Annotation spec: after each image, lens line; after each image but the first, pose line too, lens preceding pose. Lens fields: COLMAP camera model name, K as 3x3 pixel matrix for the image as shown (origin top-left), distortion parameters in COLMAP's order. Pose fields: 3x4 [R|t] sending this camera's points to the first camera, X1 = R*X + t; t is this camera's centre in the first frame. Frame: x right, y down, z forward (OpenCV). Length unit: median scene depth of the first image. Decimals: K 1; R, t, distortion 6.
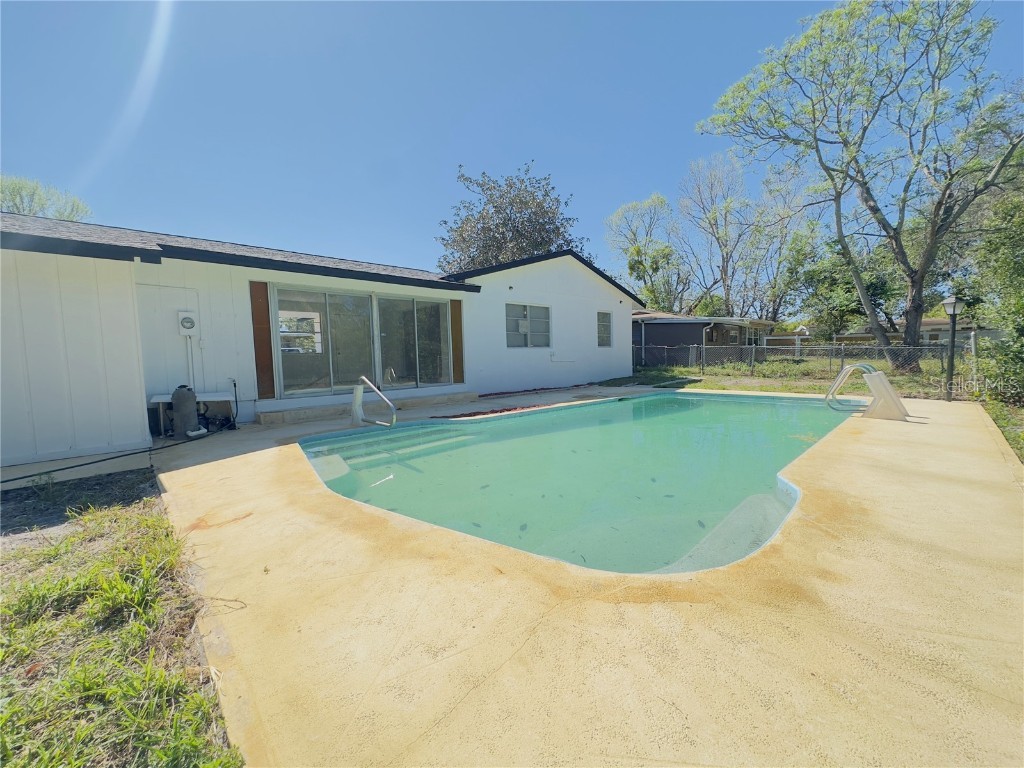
lens RADIAL K [[409.2, 0, 512.0], [0, 409.2, 384.0], [0, 0, 1]] dist [0.000599, 0.000040]
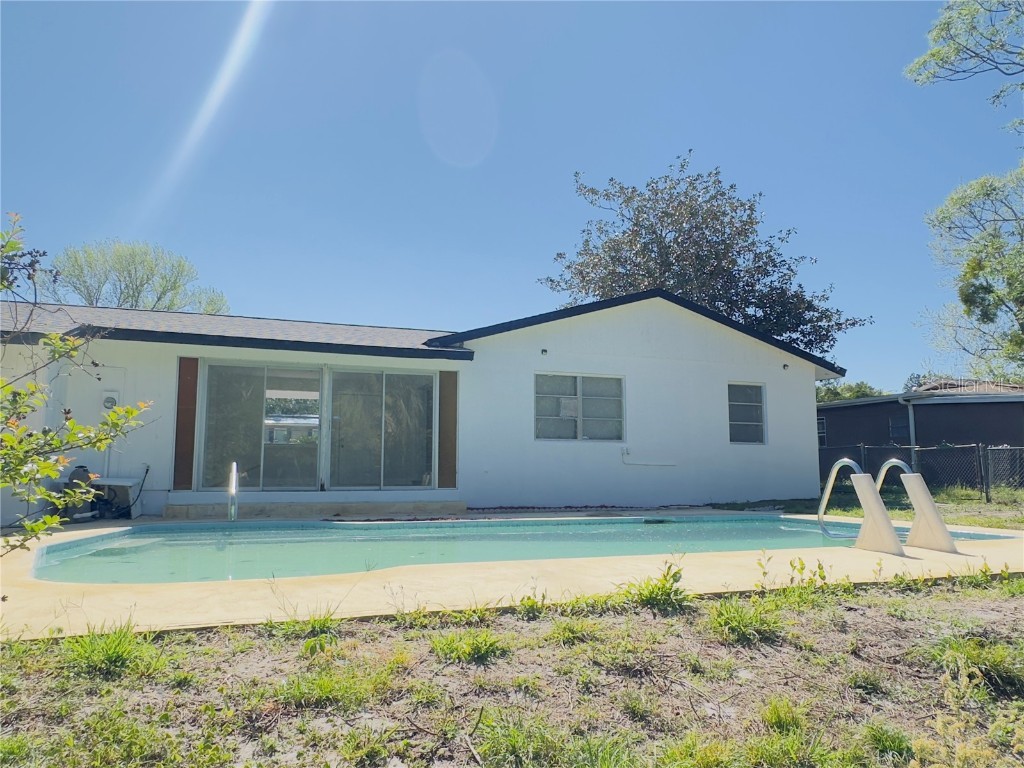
lens RADIAL K [[728.4, 0, 512.0], [0, 728.4, 384.0], [0, 0, 1]] dist [-0.001595, -0.003094]
pose [[0.918466, -0.018344, -0.395074, 0.400692], [-0.054380, 0.983579, -0.172091, 0.026432], [0.391743, 0.179544, 0.902386, -0.092980]]
